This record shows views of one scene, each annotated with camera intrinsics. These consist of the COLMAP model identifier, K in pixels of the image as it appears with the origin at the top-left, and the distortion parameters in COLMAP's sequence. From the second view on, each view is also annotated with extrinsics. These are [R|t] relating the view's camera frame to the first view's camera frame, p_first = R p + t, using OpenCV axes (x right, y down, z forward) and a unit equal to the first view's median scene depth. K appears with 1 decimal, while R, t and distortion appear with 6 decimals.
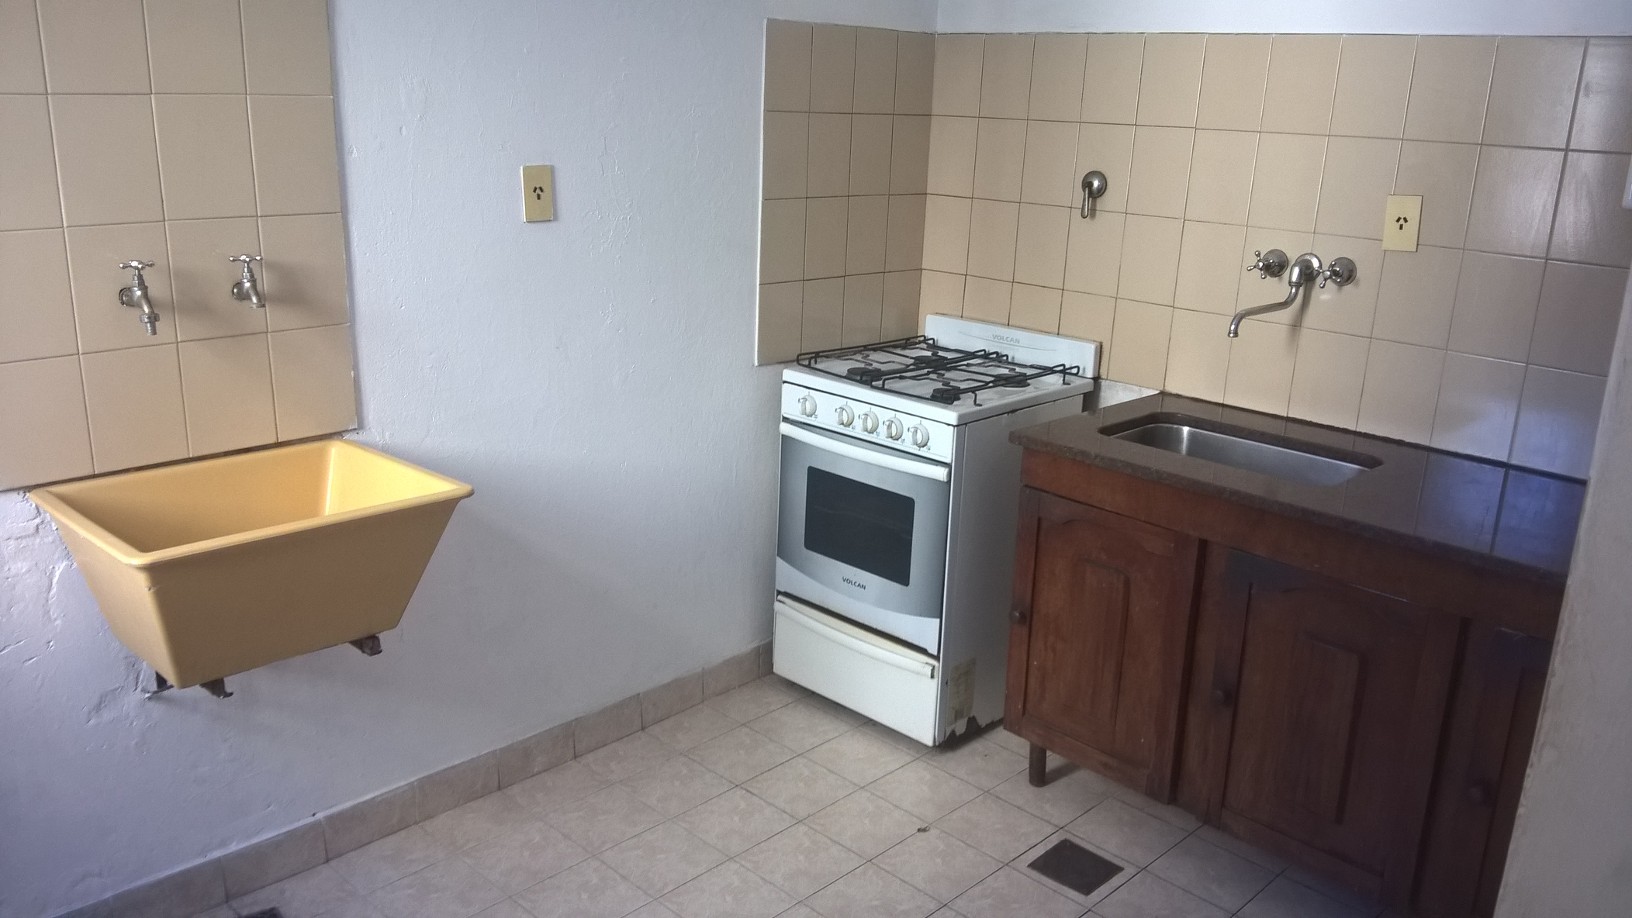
lens RADIAL K [[1295.8, 0, 816.0], [0, 1295.8, 459.0], [0, 0, 1]] dist [0.139773, -0.245468]
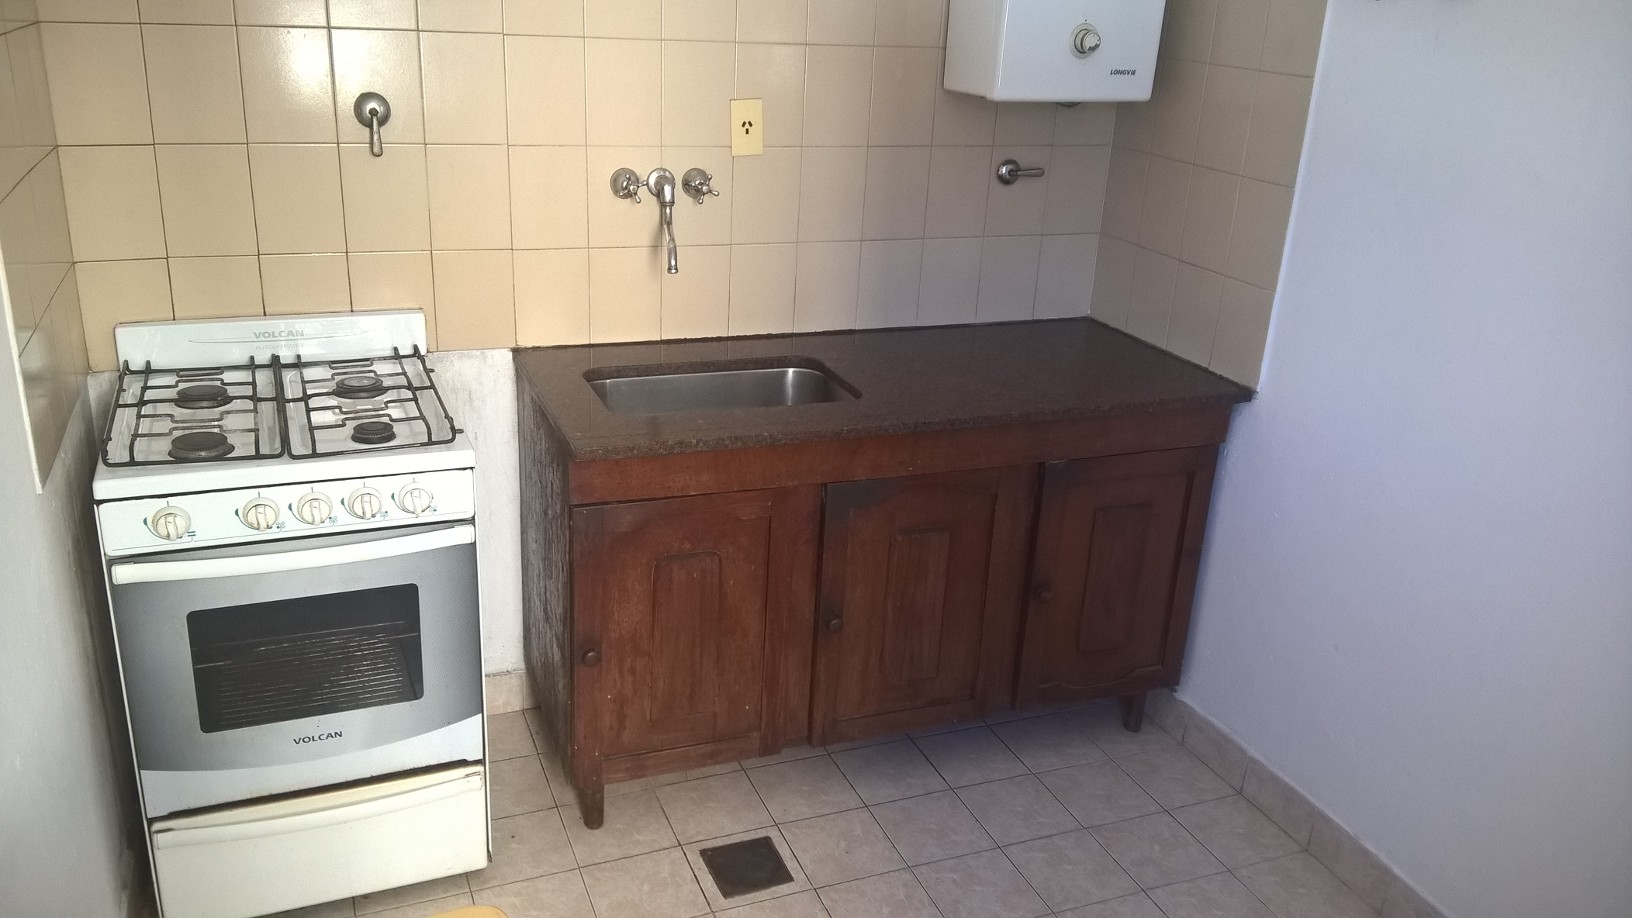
lens RADIAL K [[1295.8, 0, 816.0], [0, 1295.8, 459.0], [0, 0, 1]] dist [0.139773, -0.245468]
pose [[0.401726, -0.343745, 0.848796, -0.444009], [0.222055, 0.935780, 0.273876, -0.190362], [-0.888430, 0.078457, 0.452258, 0.485865]]
